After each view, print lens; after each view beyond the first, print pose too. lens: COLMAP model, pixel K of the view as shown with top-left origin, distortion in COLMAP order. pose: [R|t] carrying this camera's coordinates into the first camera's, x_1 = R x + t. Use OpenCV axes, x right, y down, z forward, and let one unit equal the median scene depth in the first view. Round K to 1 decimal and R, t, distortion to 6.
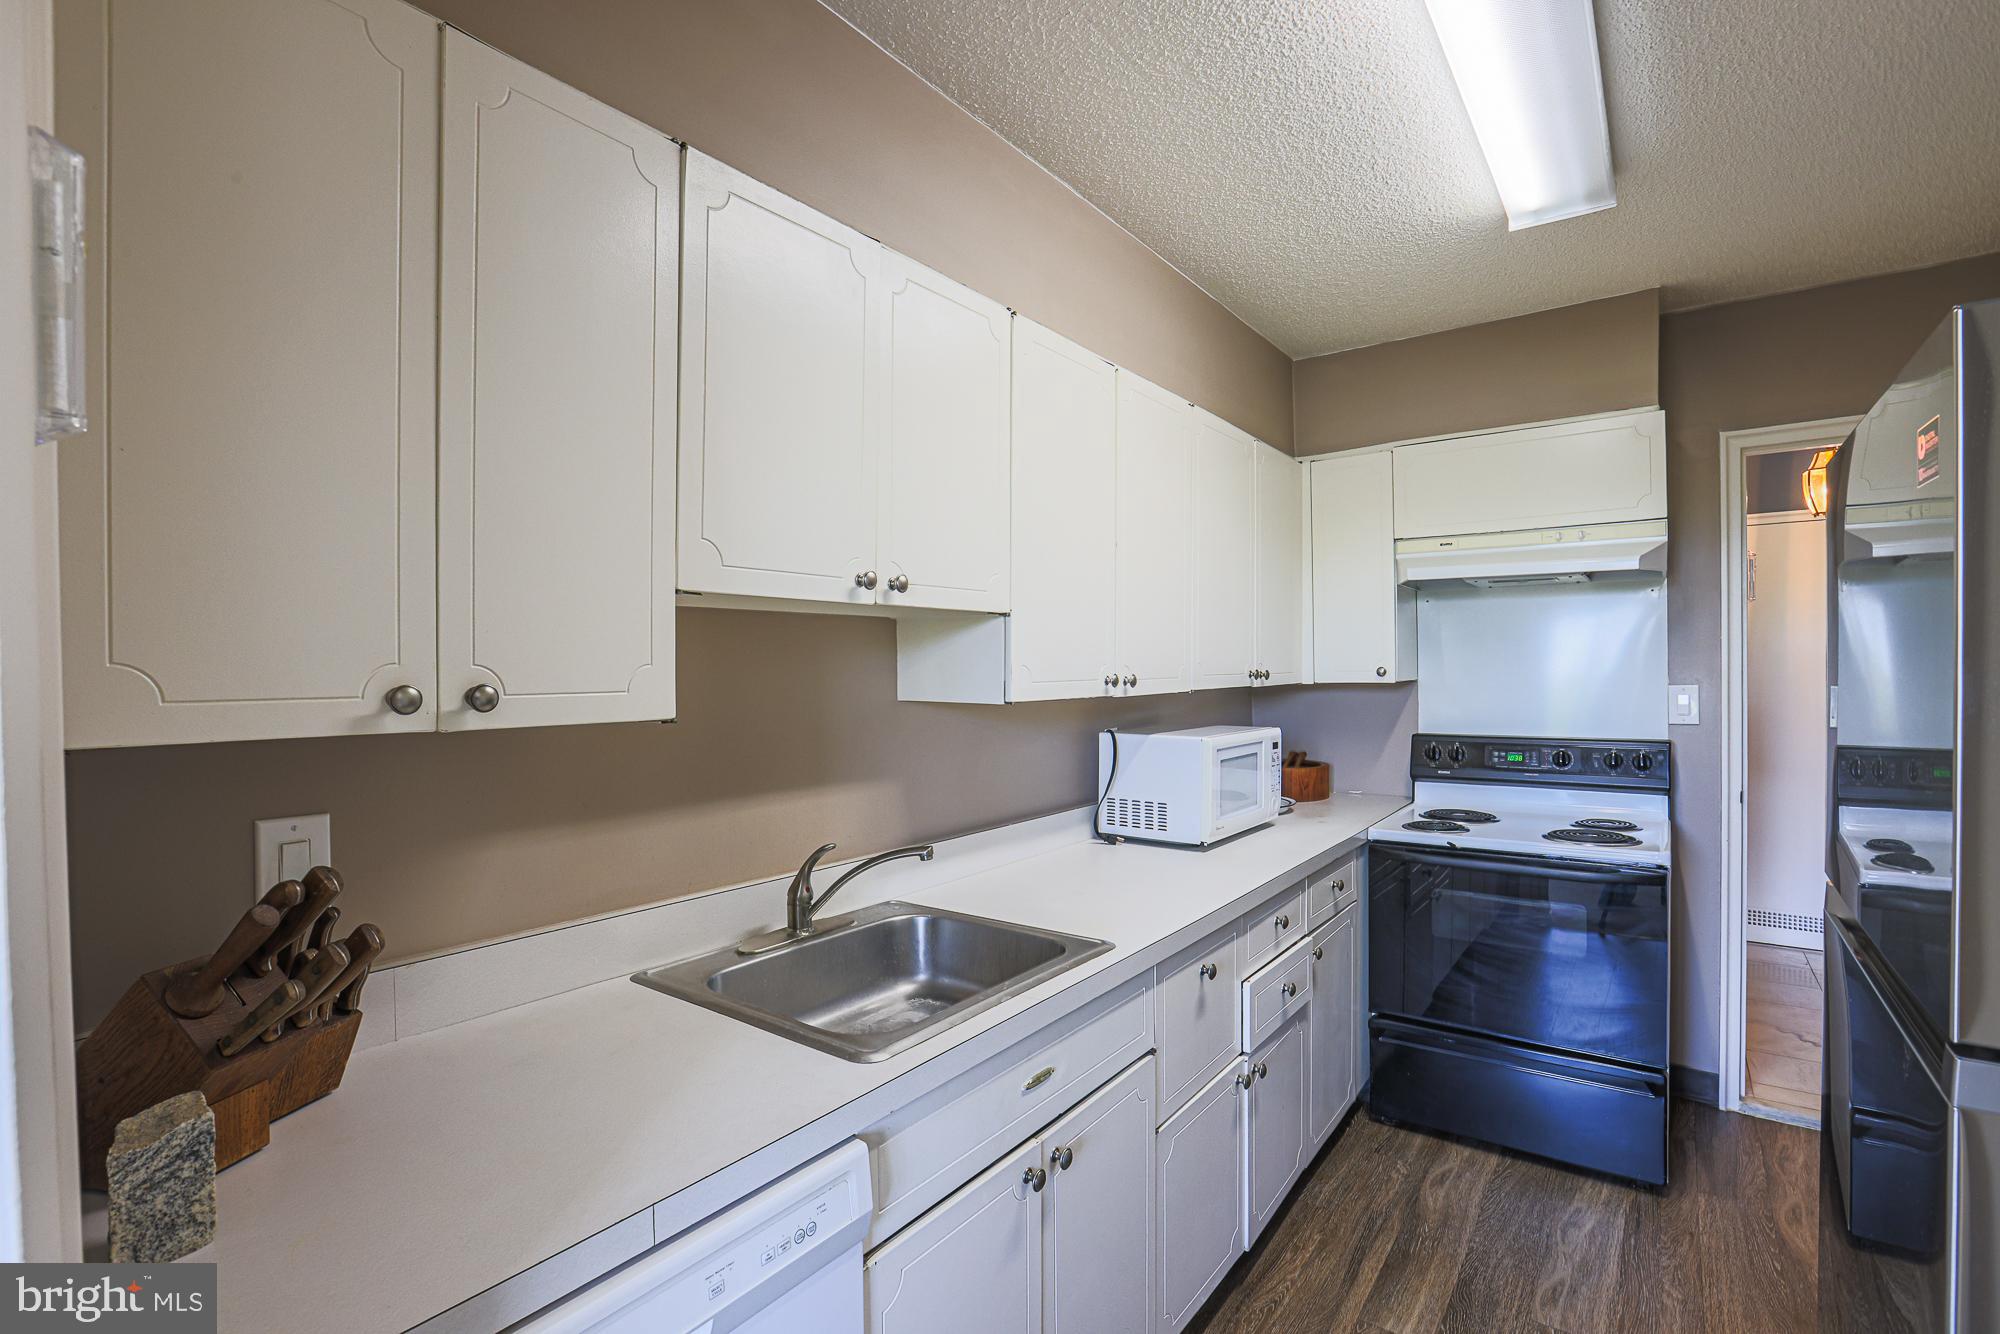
lens RADIAL K [[929.5, 0, 984.1], [0, 929.5, 669.5], [0, 0, 1]] dist [-0.061513, 0.023964]
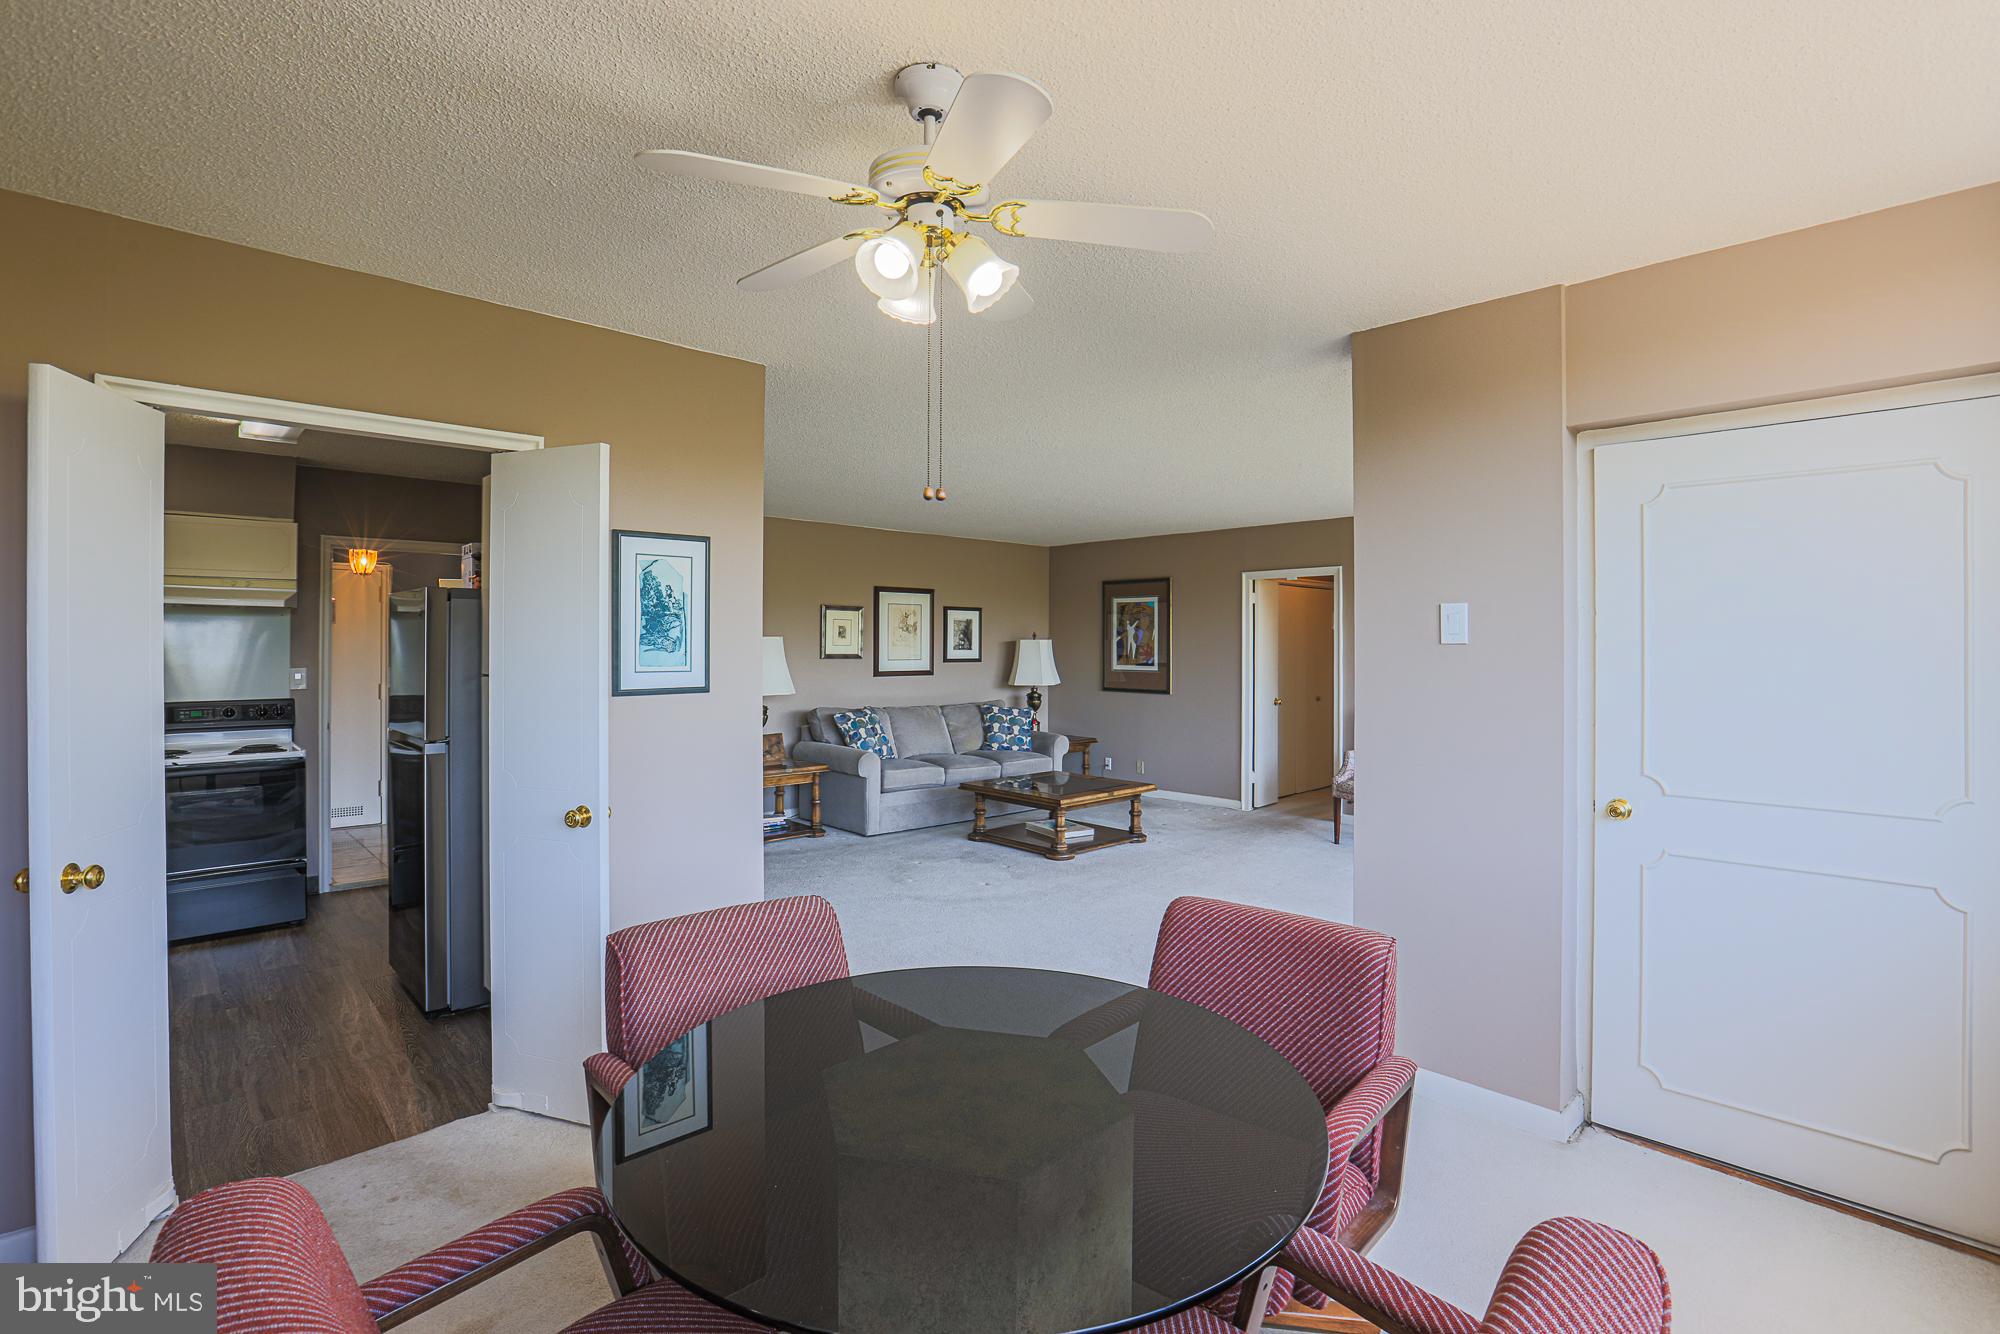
lens RADIAL K [[913.1, 0, 986.8], [0, 913.1, 660.4], [0, 0, 1]] dist [-0.055347, 0.019324]
pose [[0.173253, 0.001092, 0.984877, -0.957900], [-0.005908, 0.999983, -0.000070, -0.008498], [-0.984860, -0.005807, 0.173257, -0.867730]]
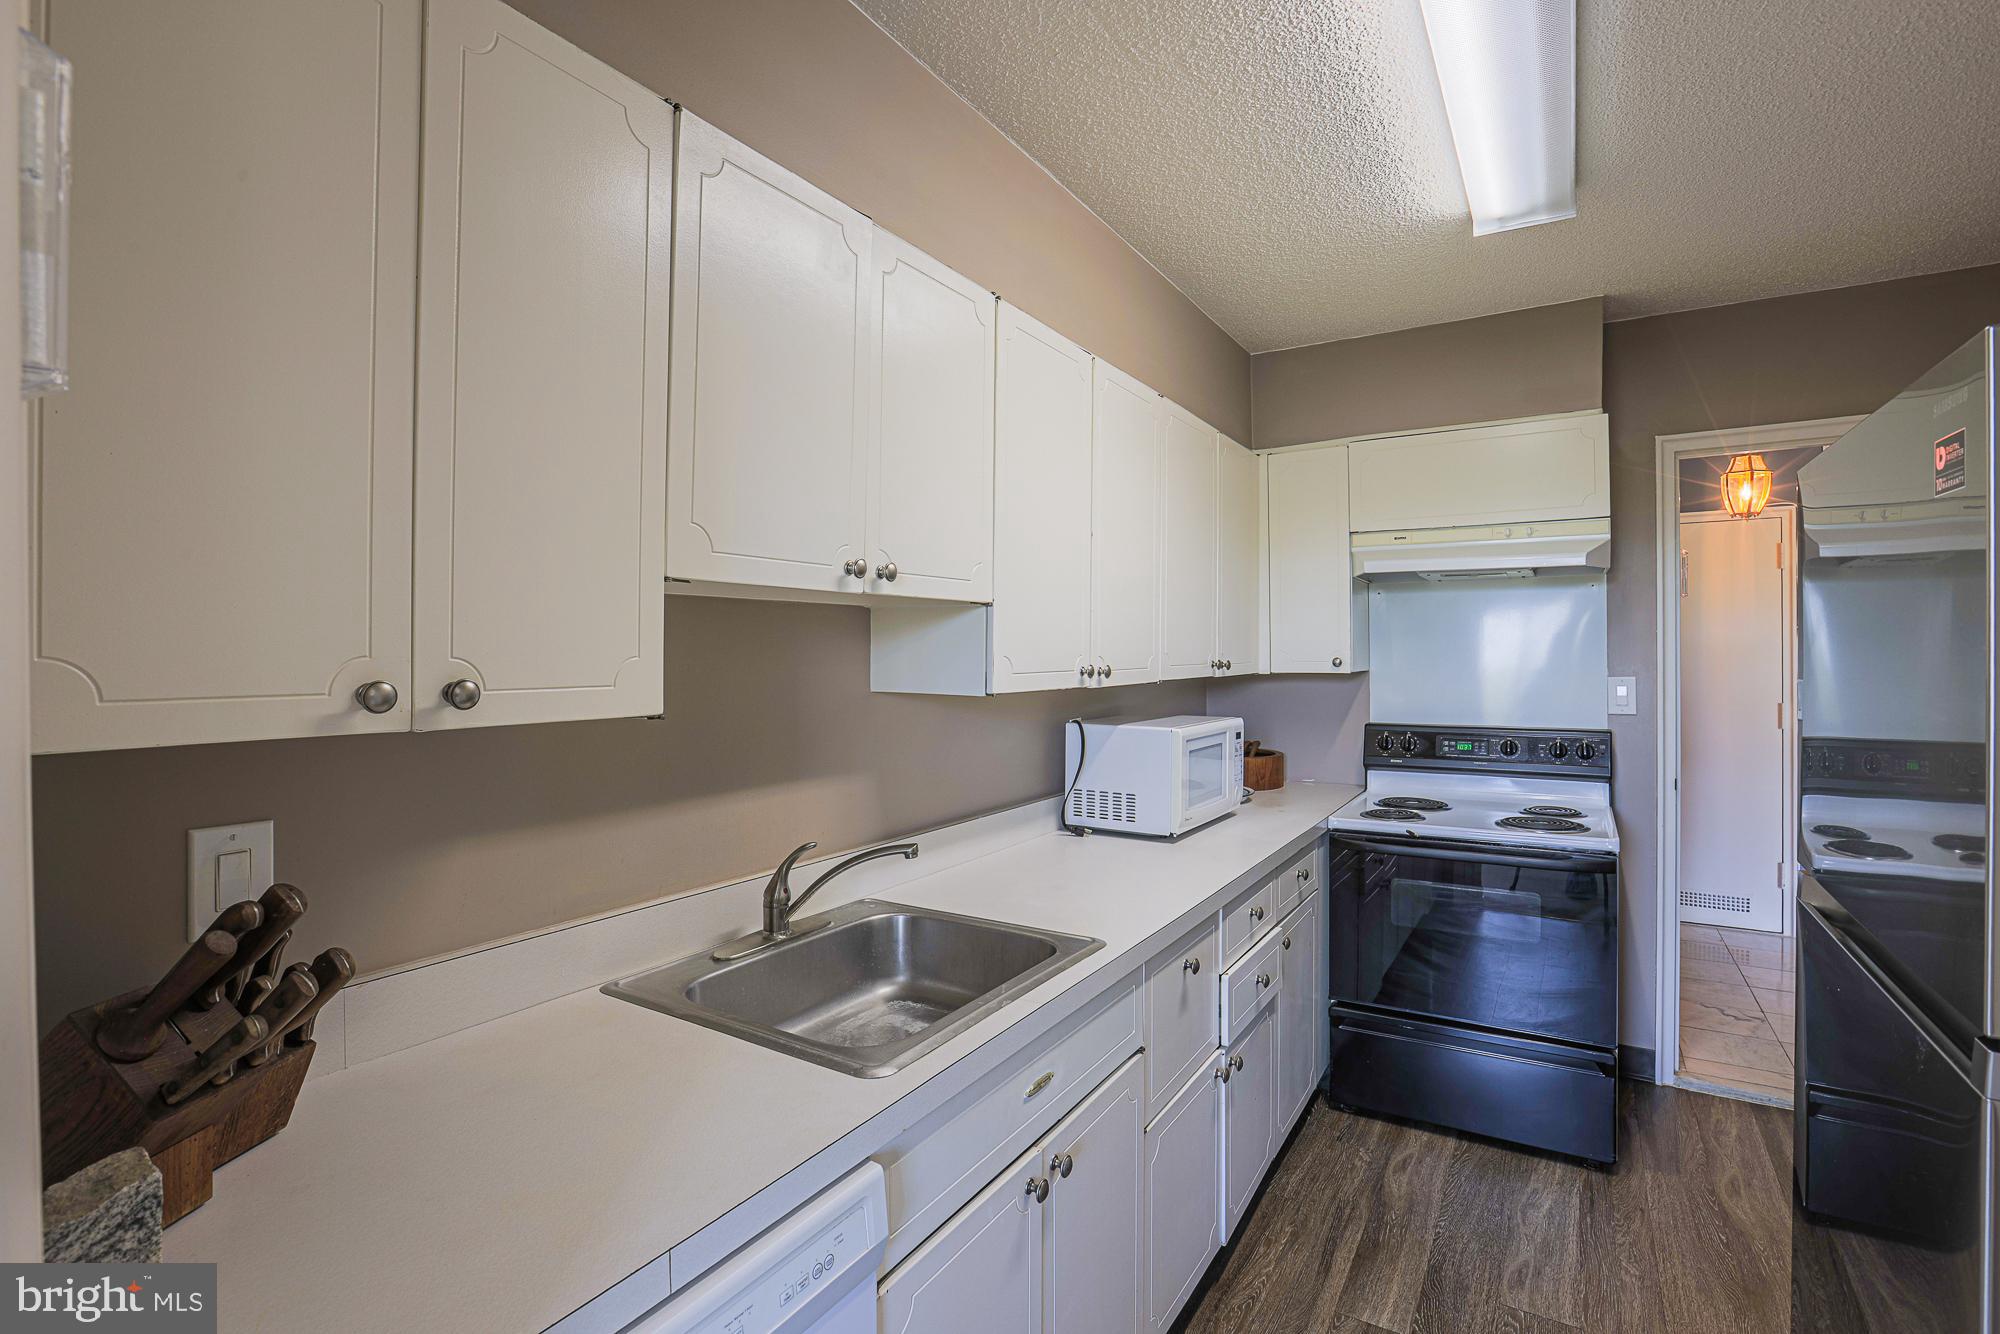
lens RADIAL K [[932.4, 0, 997.6], [0, 932.4, 644.7], [0, 0, 1]] dist [-0.050660, 0.016705]
pose [[0.996322, 0.007498, 0.085363, -0.040144], [-0.006621, 0.999922, -0.010552, -0.005262], [-0.085436, 0.009948, 0.996294, 0.016269]]
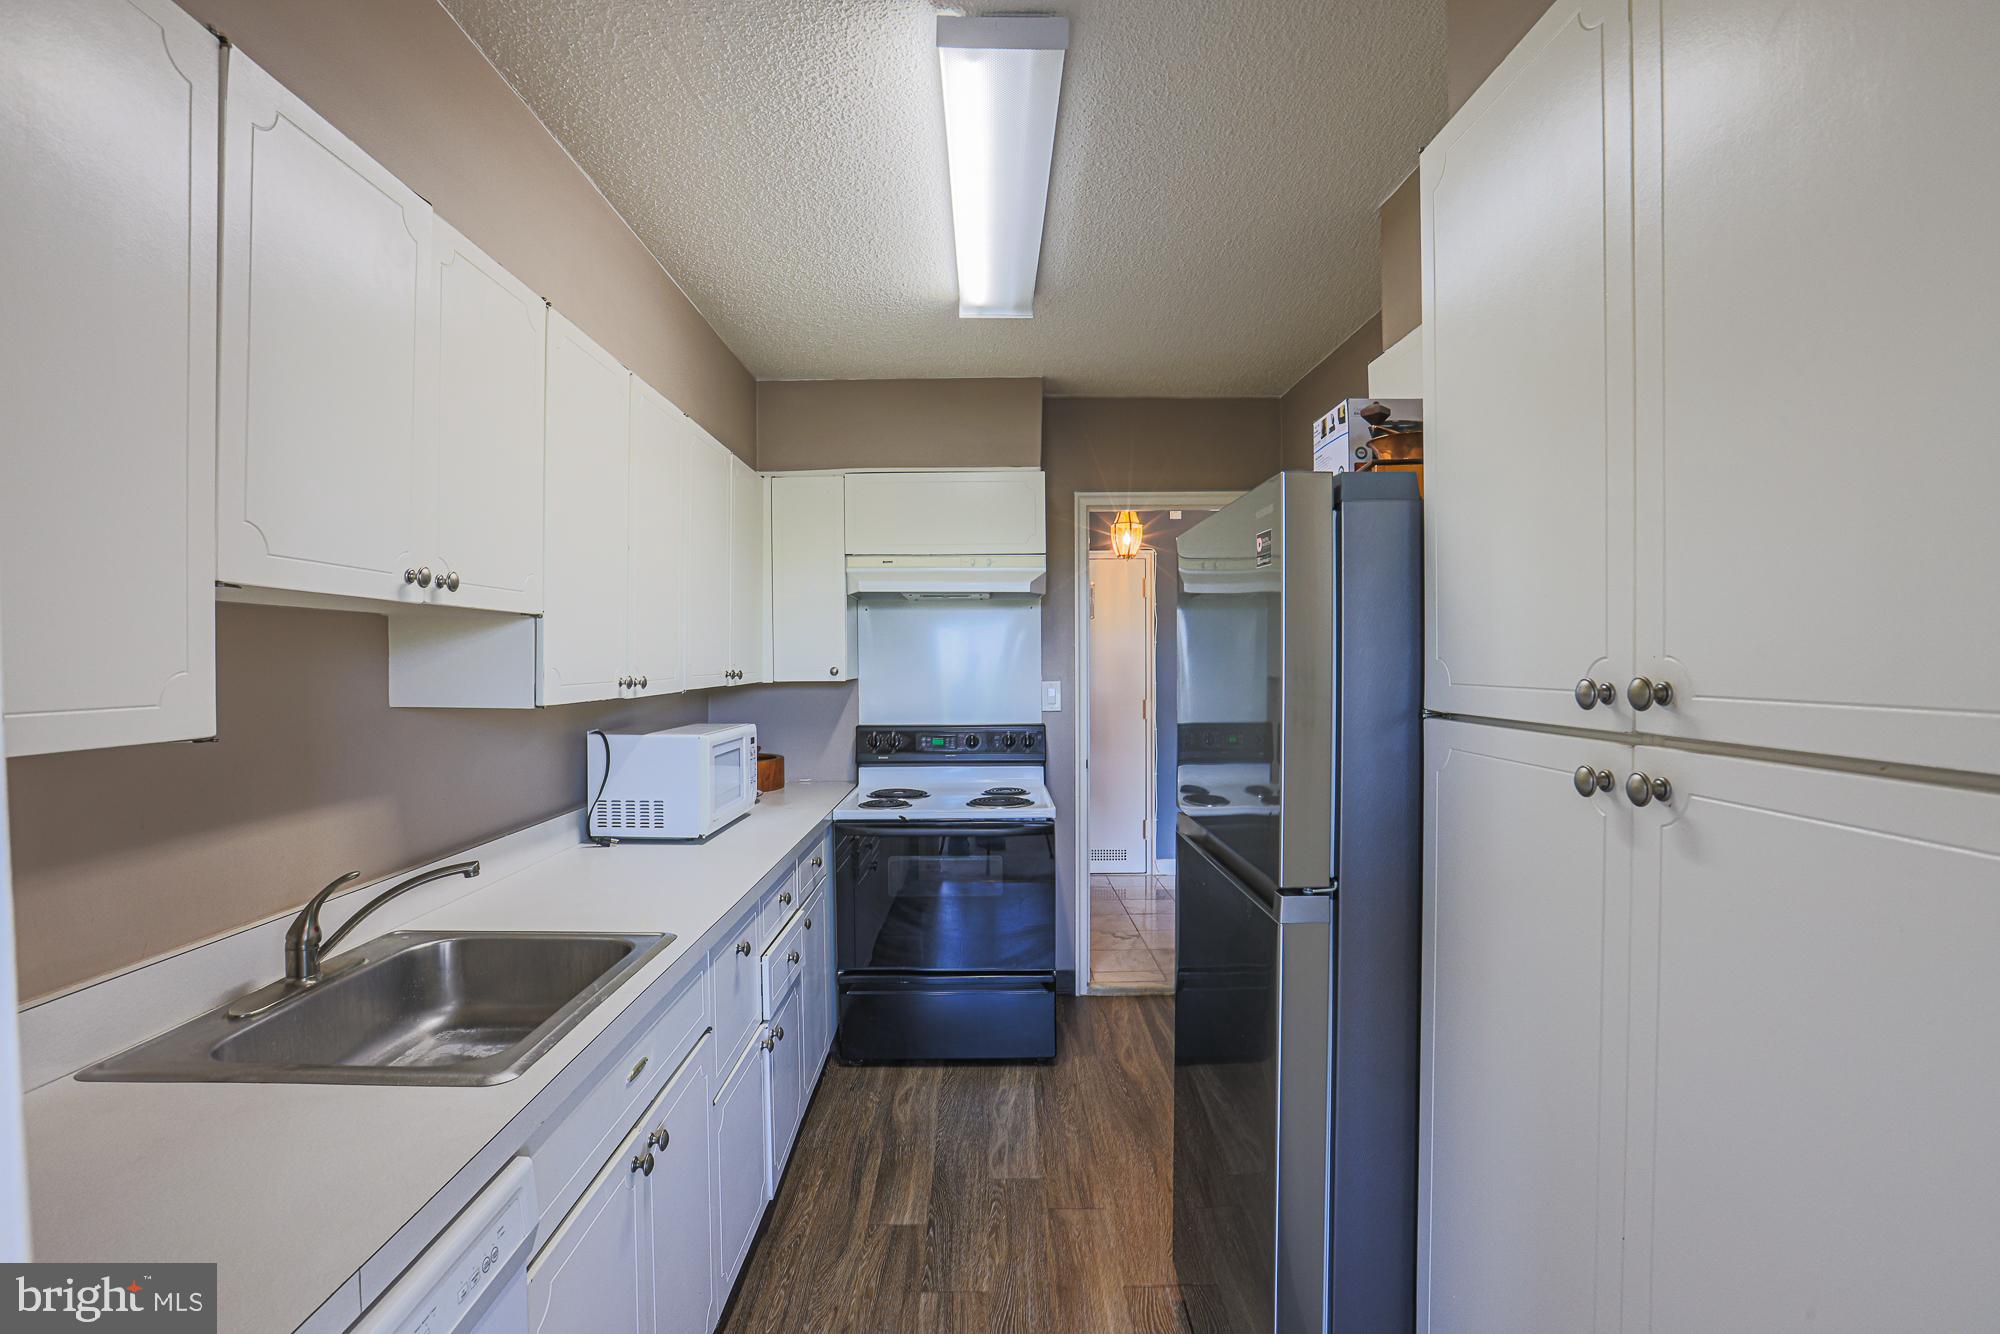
lens RADIAL K [[929.5, 0, 984.1], [0, 929.5, 669.5], [0, 0, 1]] dist [-0.061513, 0.023964]
pose [[0.802548, -0.001268, 0.596586, -0.138001], [-0.001095, 0.999993, 0.003599, -0.005667], [-0.596586, -0.003542, 0.802541, -0.033255]]
